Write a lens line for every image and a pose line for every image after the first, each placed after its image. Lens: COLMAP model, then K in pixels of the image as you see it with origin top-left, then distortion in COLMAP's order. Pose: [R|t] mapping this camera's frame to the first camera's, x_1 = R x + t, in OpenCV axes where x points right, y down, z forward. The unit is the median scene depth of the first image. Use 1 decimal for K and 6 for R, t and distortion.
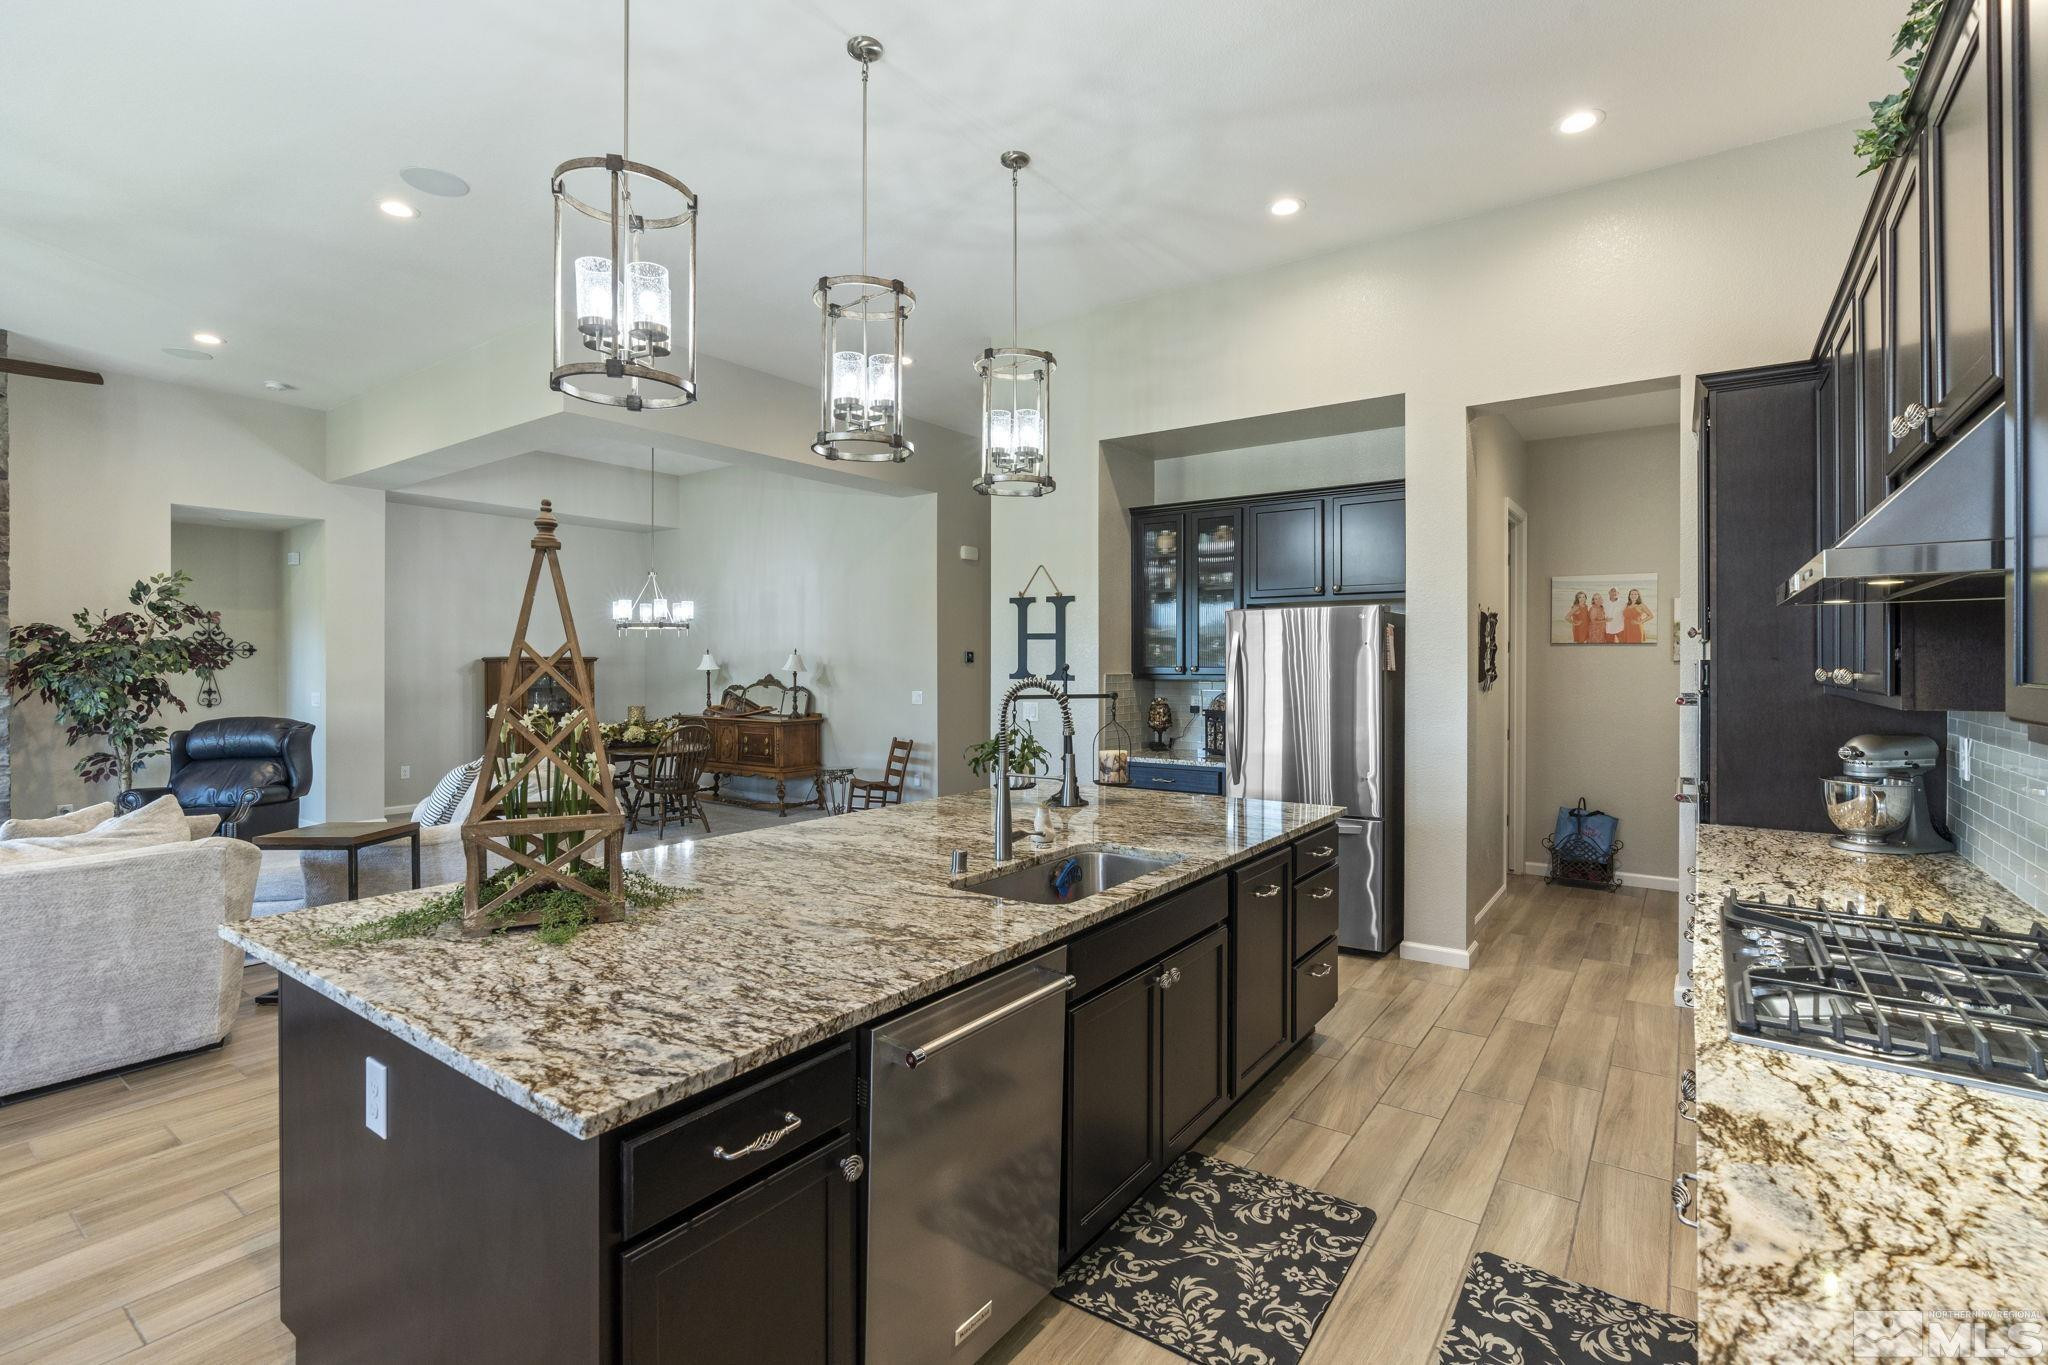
lens RADIAL K [[928.7, 0, 1033.2], [0, 928.7, 661.4], [0, 0, 1]] dist [-0.016109, 0.007295]
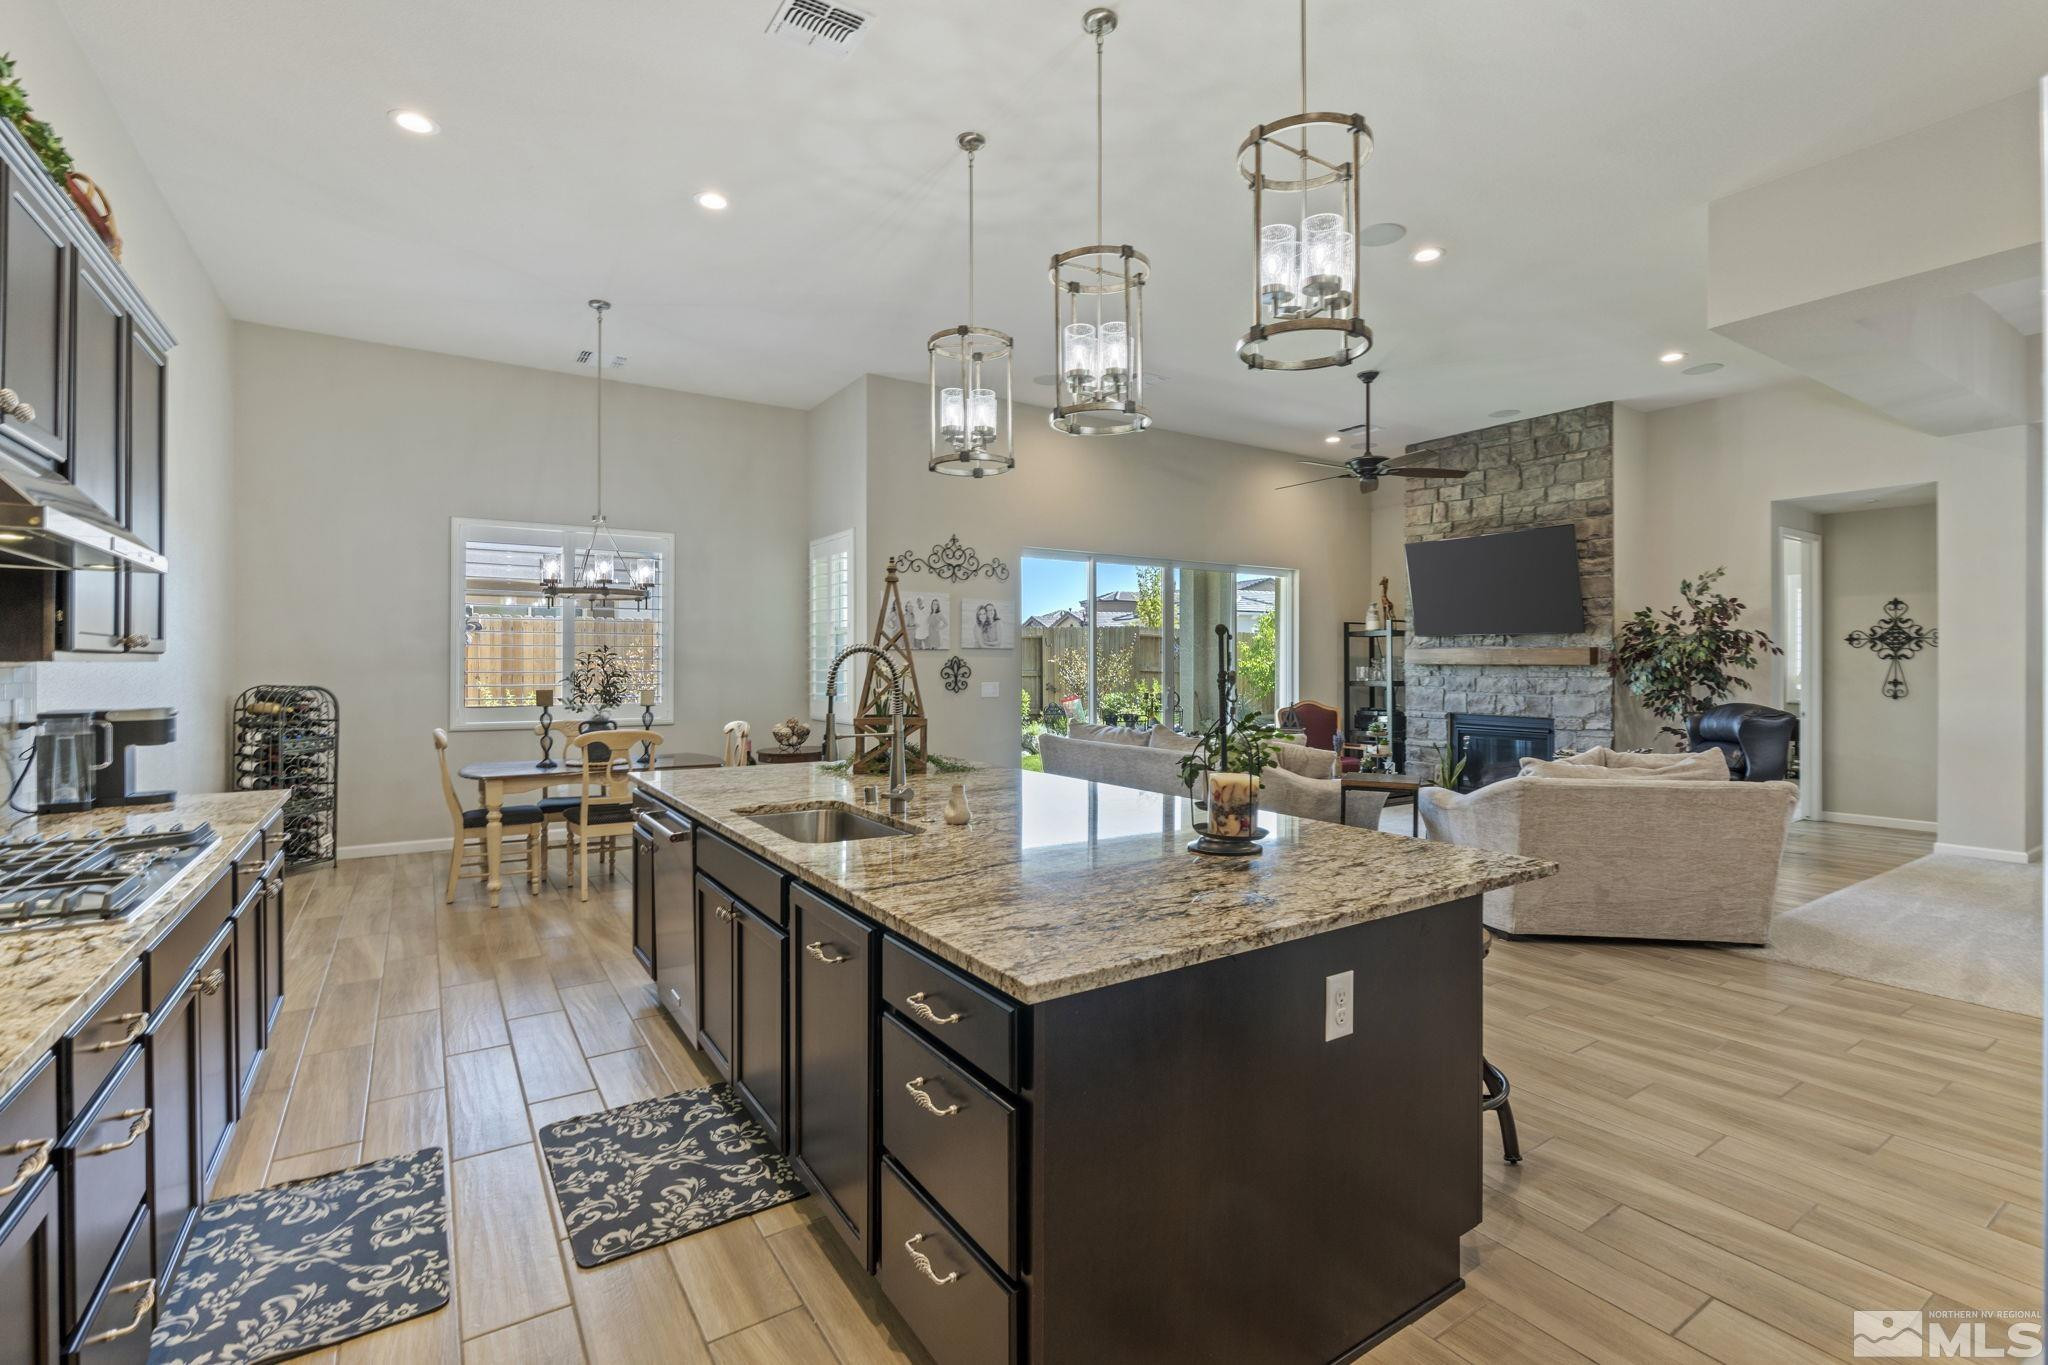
lens RADIAL K [[928.7, 0, 1033.2], [0, 928.7, 661.4], [0, 0, 1]] dist [-0.016109, 0.007295]
pose [[-0.356355, -0.002965, -0.934346, 0.416702], [0.000520, 0.999994, -0.003371, 0.018650], [0.934350, -0.001687, -0.356352, 0.693301]]
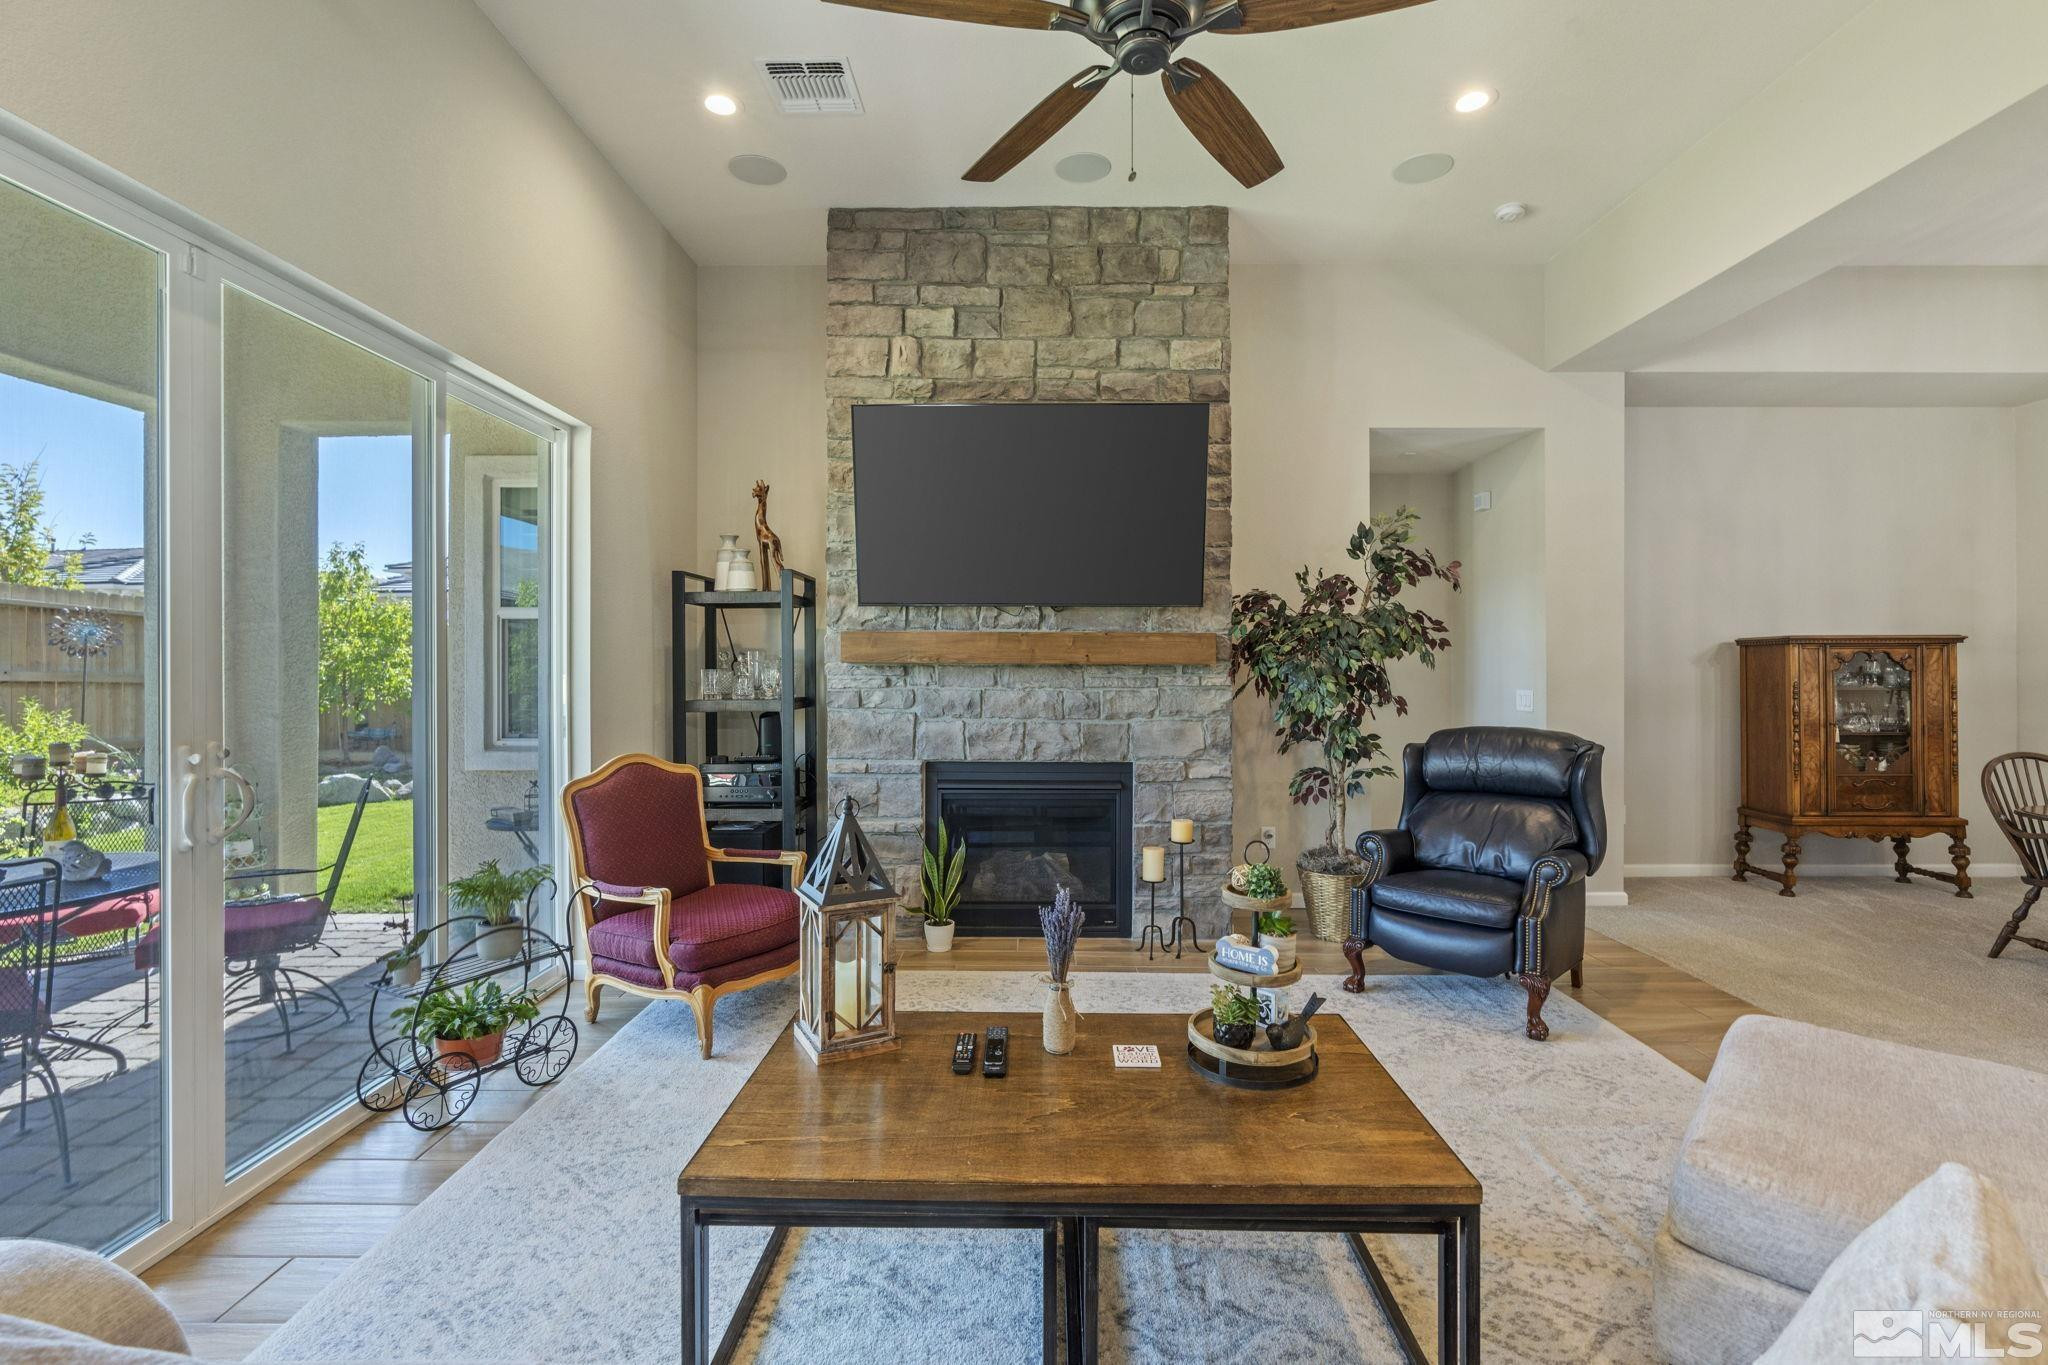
lens RADIAL K [[918.2, 0, 1028.0], [0, 918.2, 667.1], [0, 0, 1]] dist [-0.012560, 0.003456]
pose [[0.574294, -0.001125, -0.818648, -0.586018], [0.001873, 0.999998, -0.000060, 0.021664], [0.818647, -0.001499, 0.574295, 0.425461]]
